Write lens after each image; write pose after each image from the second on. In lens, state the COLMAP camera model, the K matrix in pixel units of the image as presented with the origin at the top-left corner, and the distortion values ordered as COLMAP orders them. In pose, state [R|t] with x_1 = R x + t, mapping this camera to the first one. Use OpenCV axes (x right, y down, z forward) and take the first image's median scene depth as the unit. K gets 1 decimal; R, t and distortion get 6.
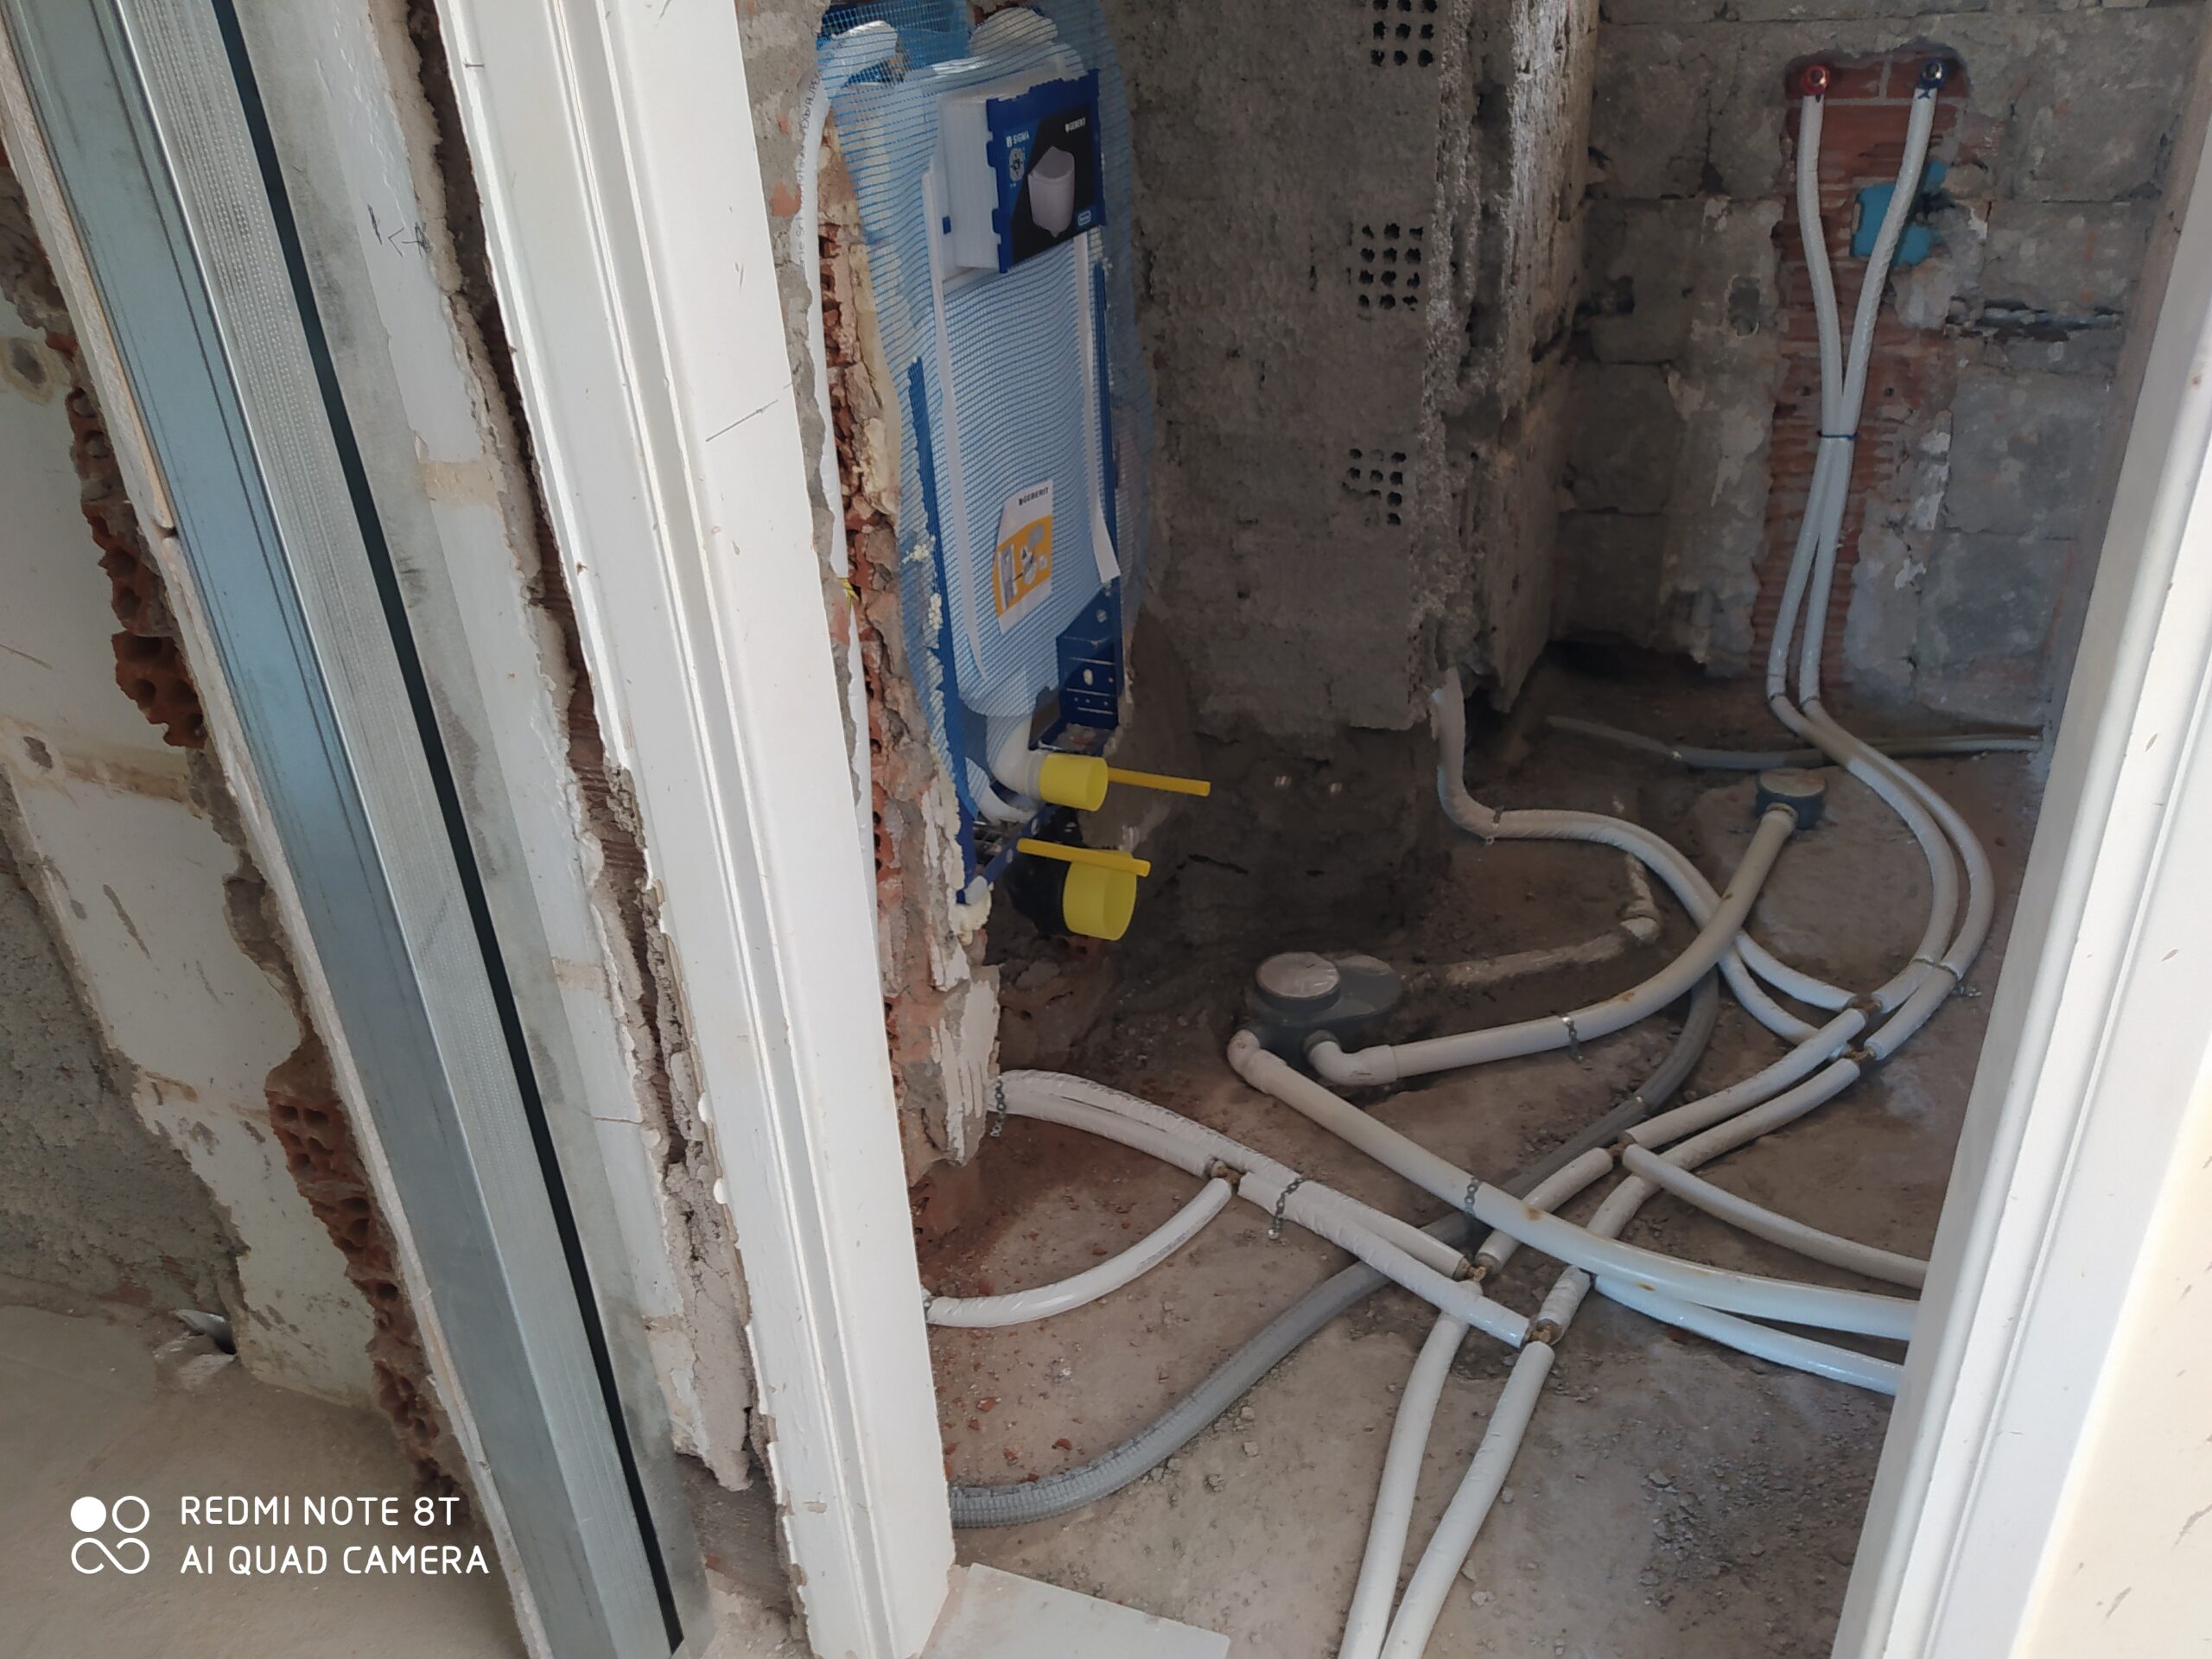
lens RADIAL K [[1667.4, 0, 1107.8], [0, 1667.4, 847.0], [0, 0, 1]] dist [0.116420, -0.190699]
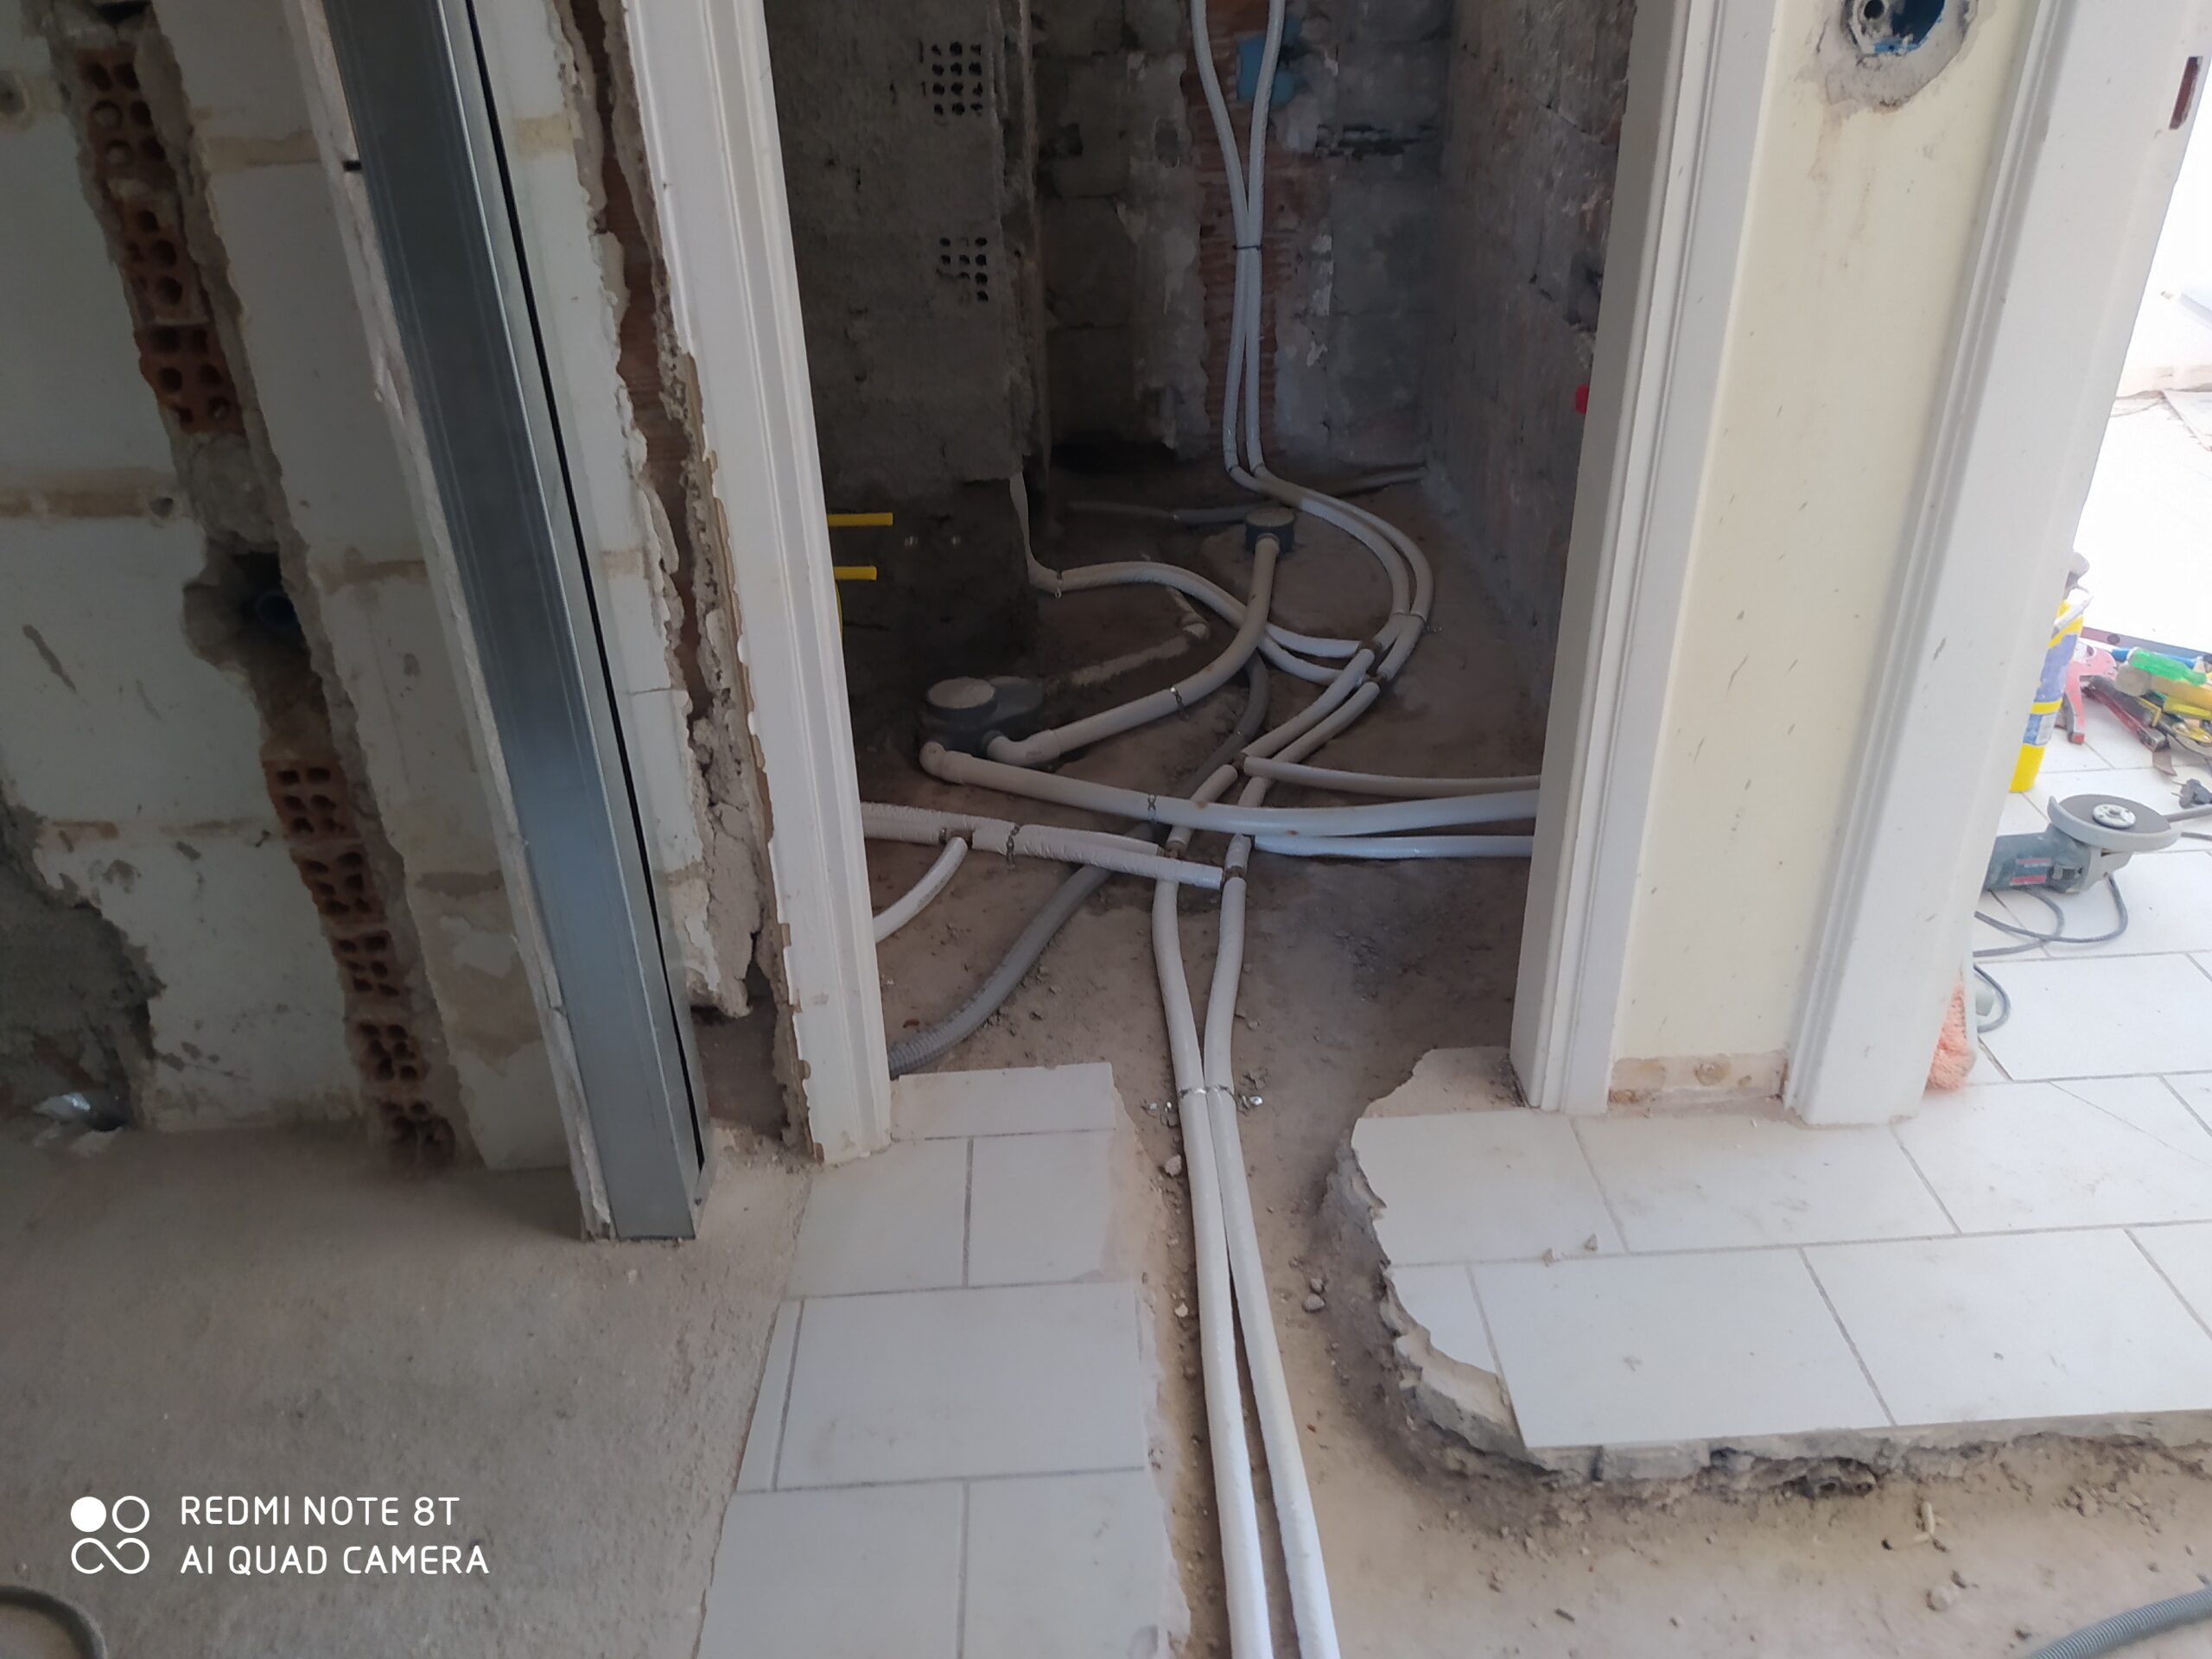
lens RADIAL K [[1680.0, 0, 1069.2], [0, 1680.0, 832.2], [0, 0, 1]] dist [0.119937, -0.177677]
pose [[0.925102, -0.172733, 0.338155, -0.239173], [0.172641, 0.984509, 0.030600, 0.151166], [-0.338203, 0.030071, 0.940593, -0.159226]]
